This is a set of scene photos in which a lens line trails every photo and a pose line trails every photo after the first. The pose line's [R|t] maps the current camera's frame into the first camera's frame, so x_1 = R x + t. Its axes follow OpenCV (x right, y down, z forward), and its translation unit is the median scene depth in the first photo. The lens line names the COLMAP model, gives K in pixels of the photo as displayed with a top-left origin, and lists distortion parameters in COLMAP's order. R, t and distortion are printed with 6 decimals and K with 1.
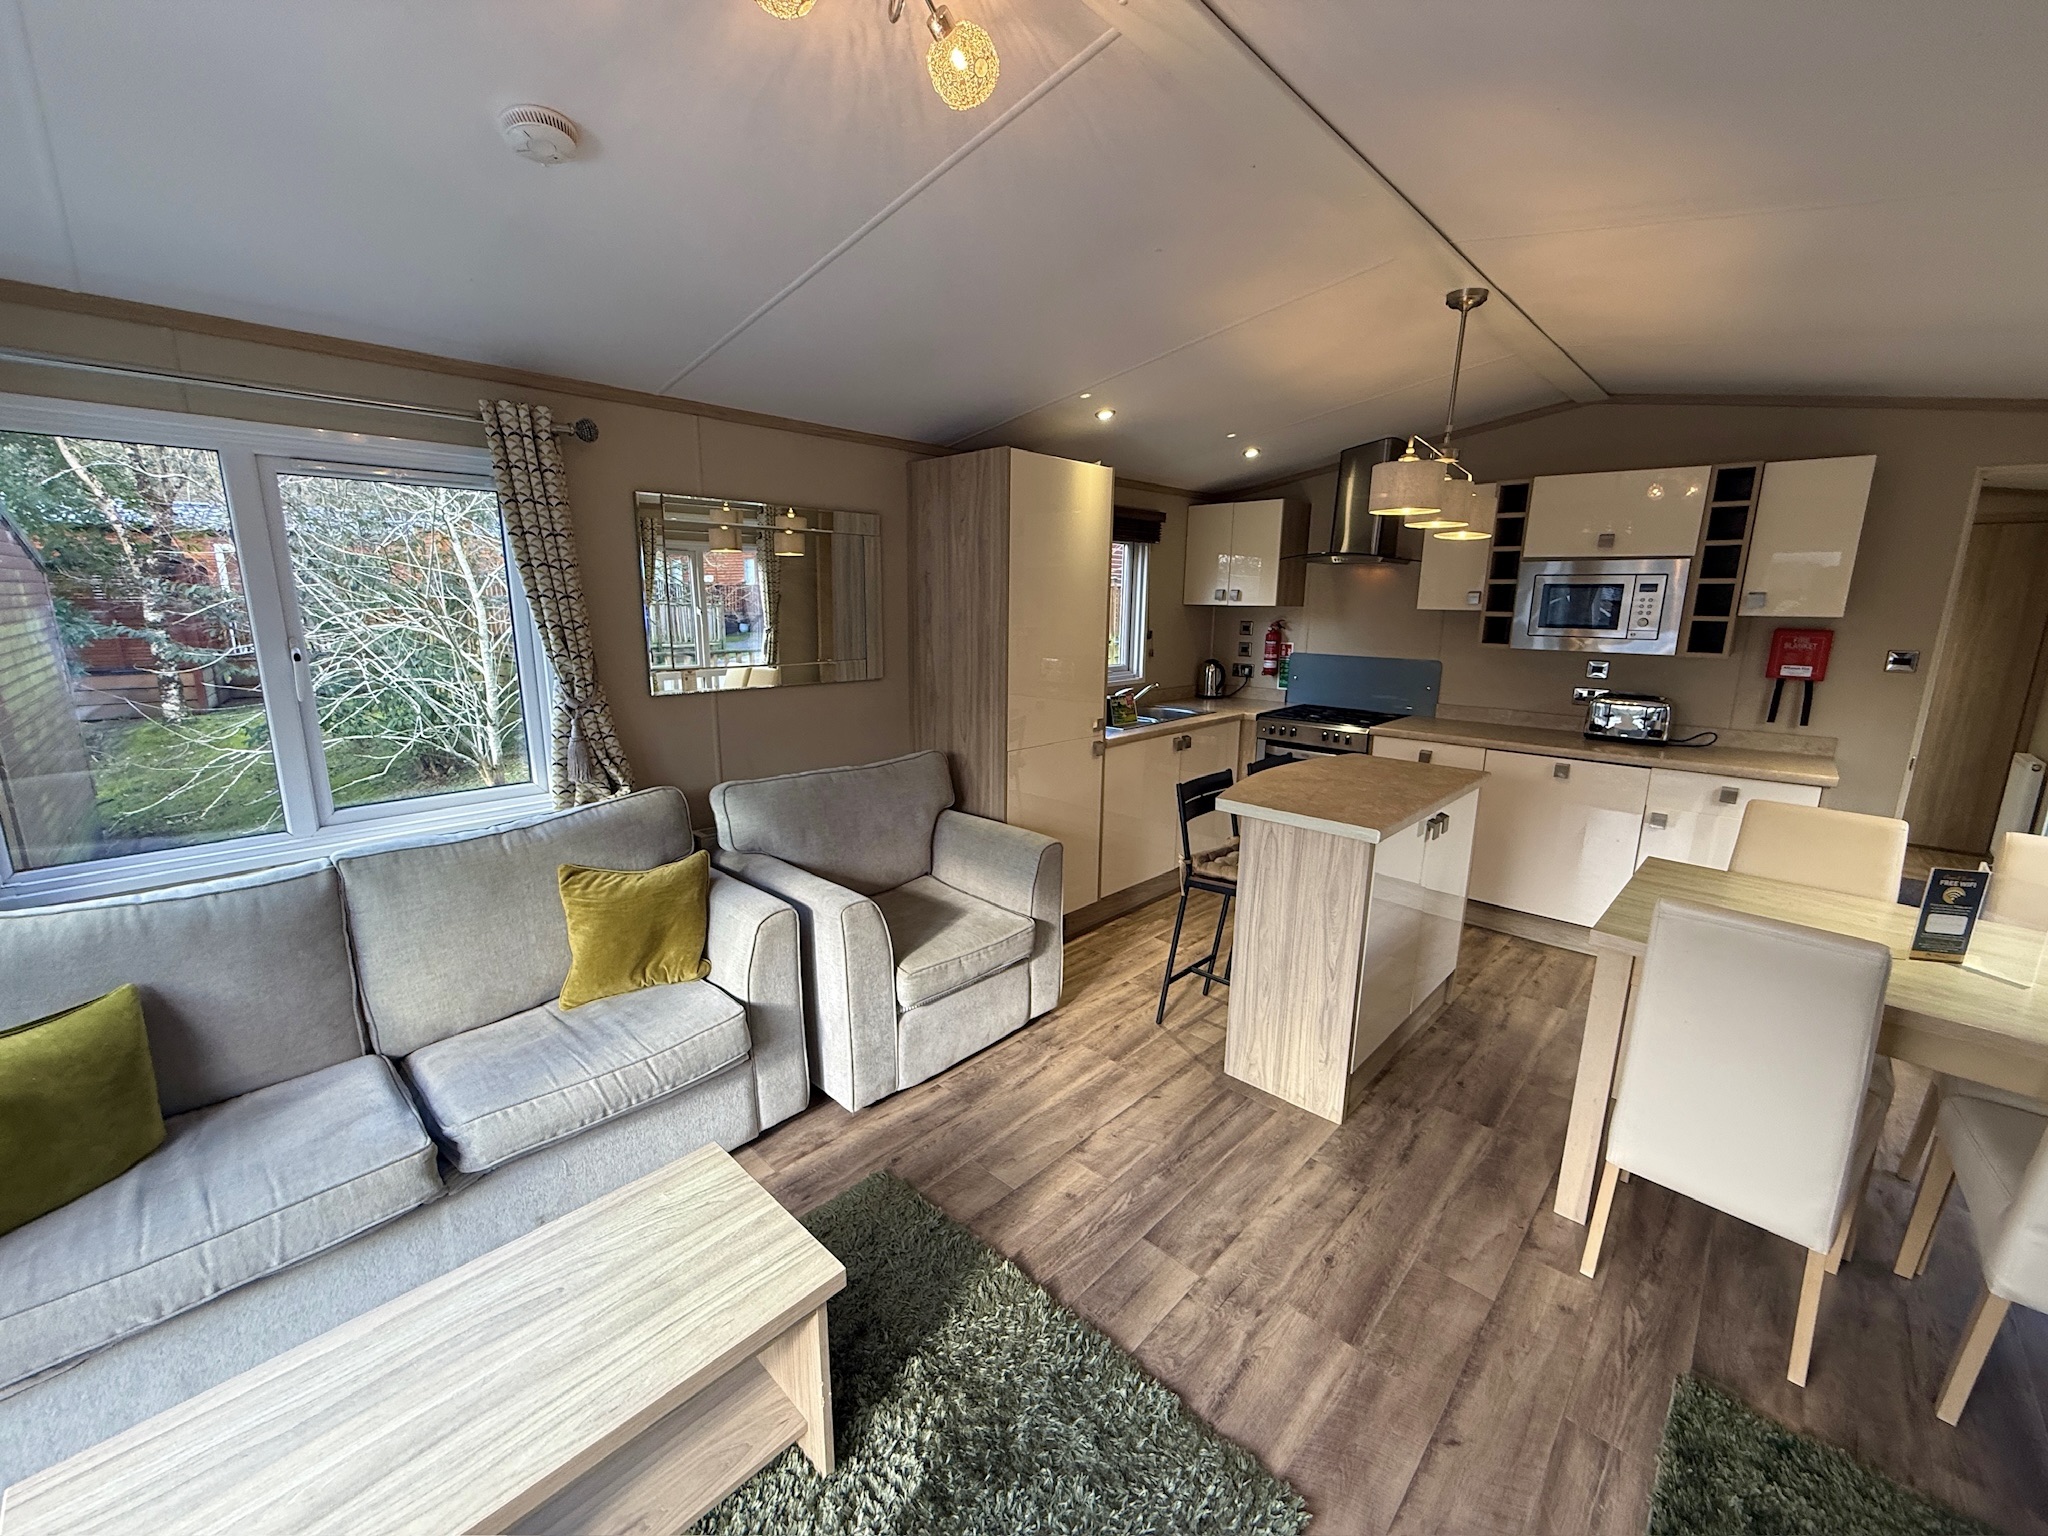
lens RADIAL K [[814.1, 0, 1023.1], [0, 814.1, 765.8], [0, 0, 1]] dist [-0.001240, 0.000287]
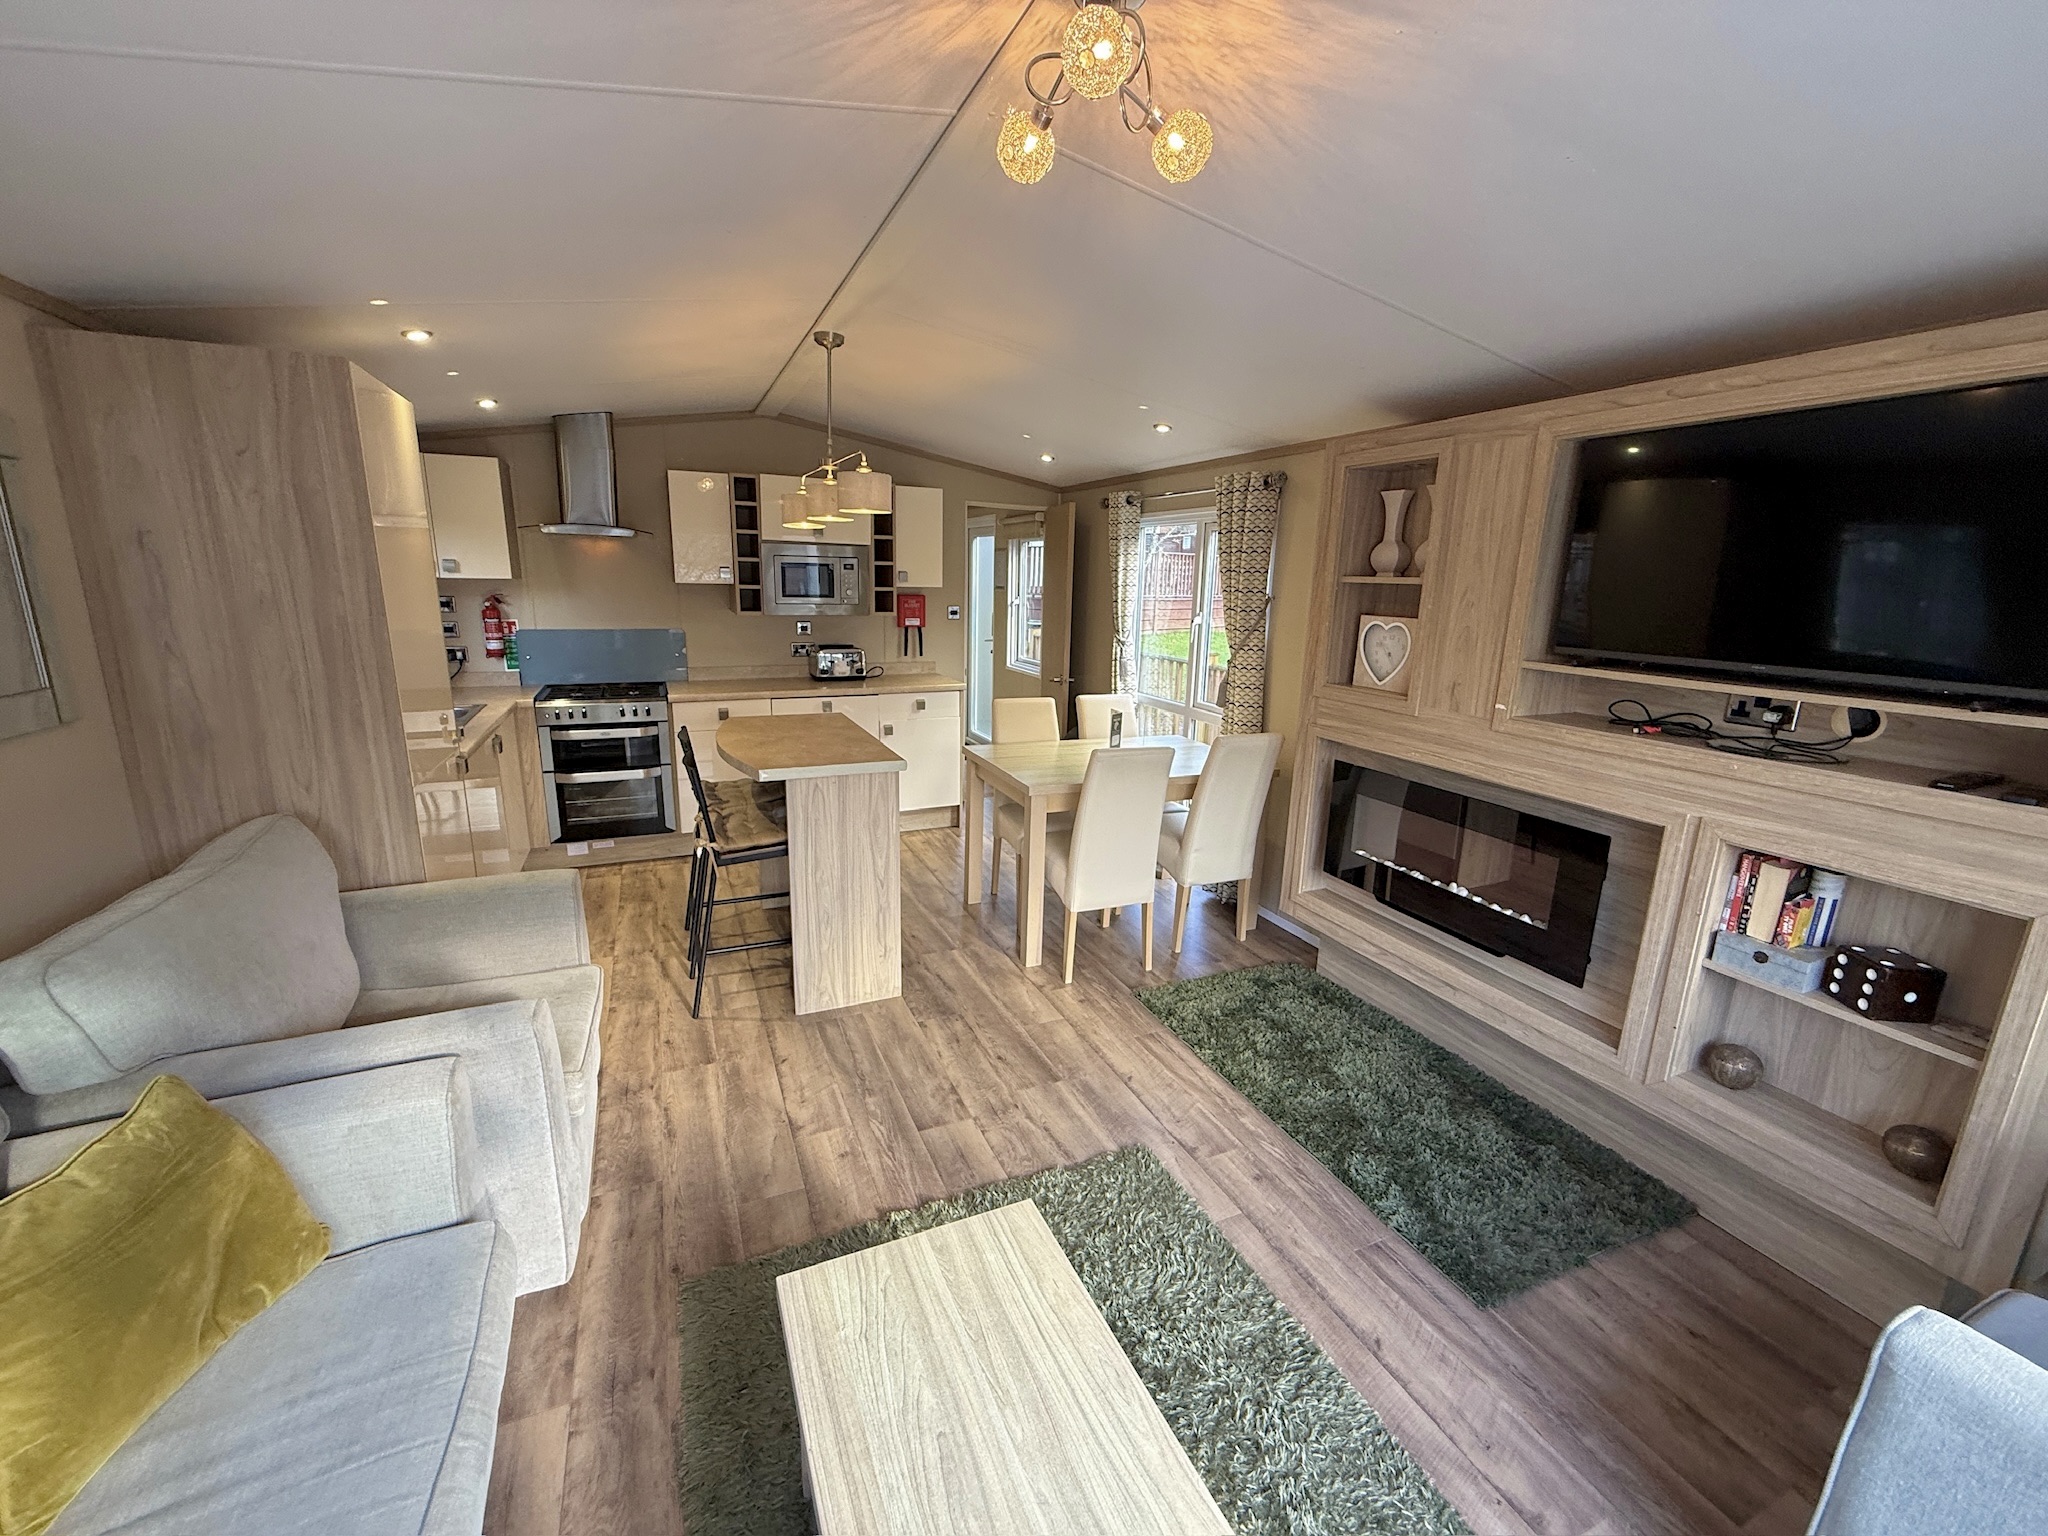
lens RADIAL K [[814.1, 0, 1016.7], [0, 814.1, 765.1], [0, 0, 1]] dist [-0.001240, 0.000287]
pose [[0.387584, -0.209967, 0.897604, -0.553249], [0.169939, 0.973301, 0.154295, -0.070002], [-0.906035, 0.092735, 0.412917, 0.249589]]
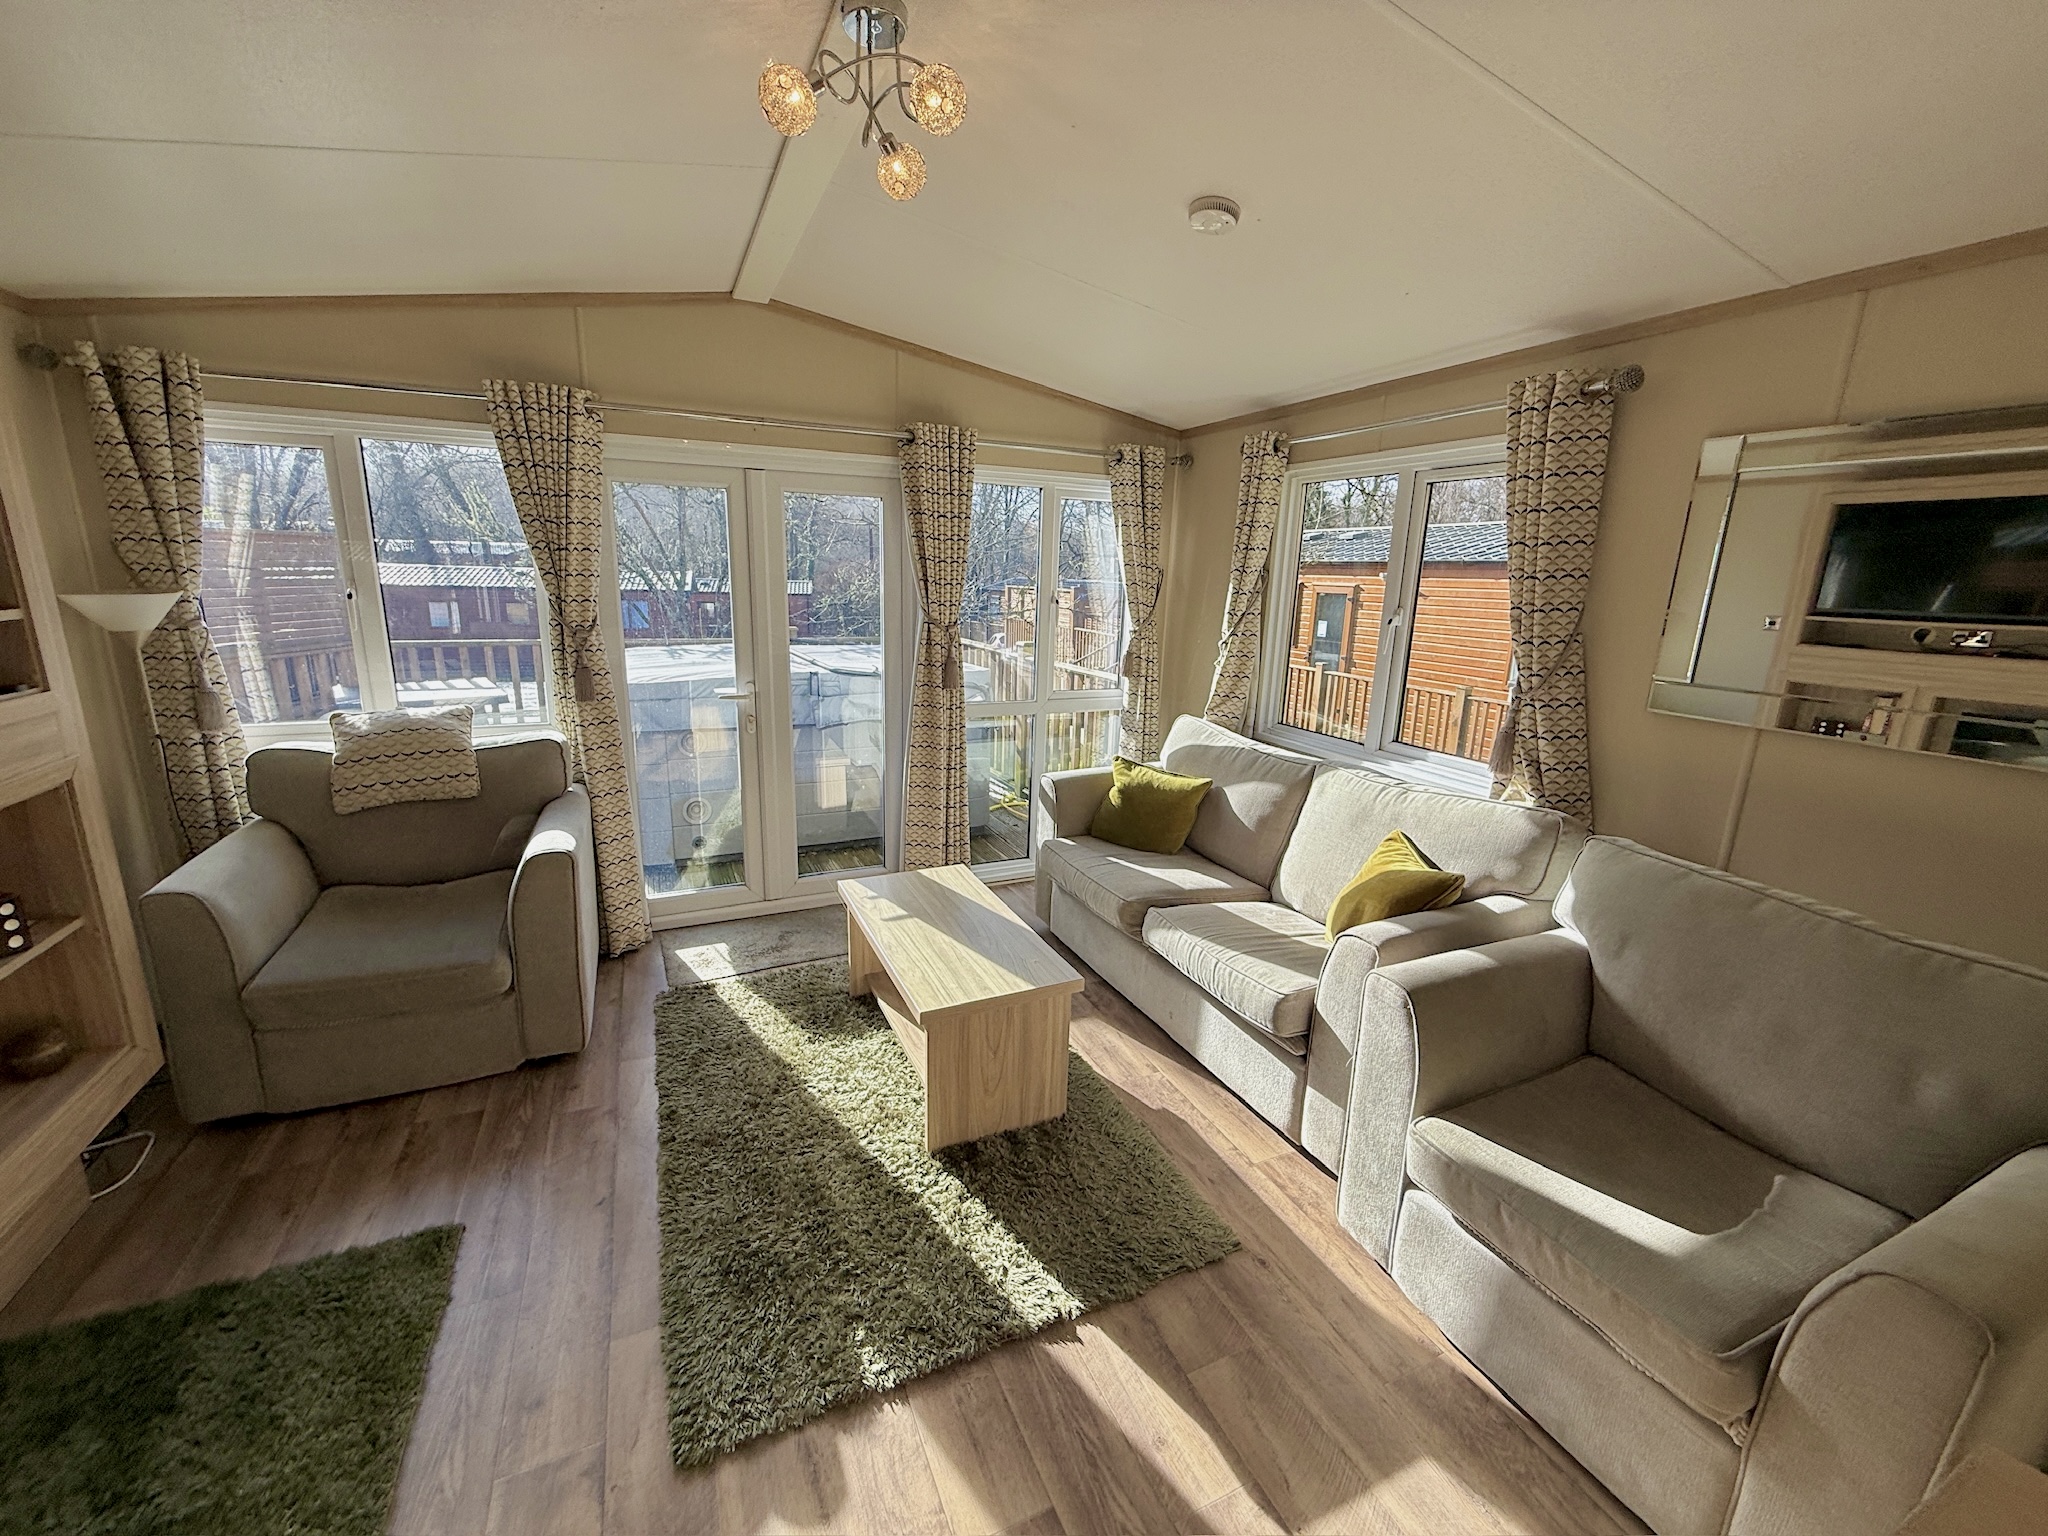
lens RADIAL K [[814.1, 0, 1019.4], [0, 814.1, 766.4], [0, 0, 1]] dist [-0.001240, 0.000287]
pose [[-0.371793, 0.194370, -0.907739, 0.481359], [-0.227282, 0.929015, 0.292016, -0.130181], [0.900063, 0.314882, -0.301224, 0.732825]]
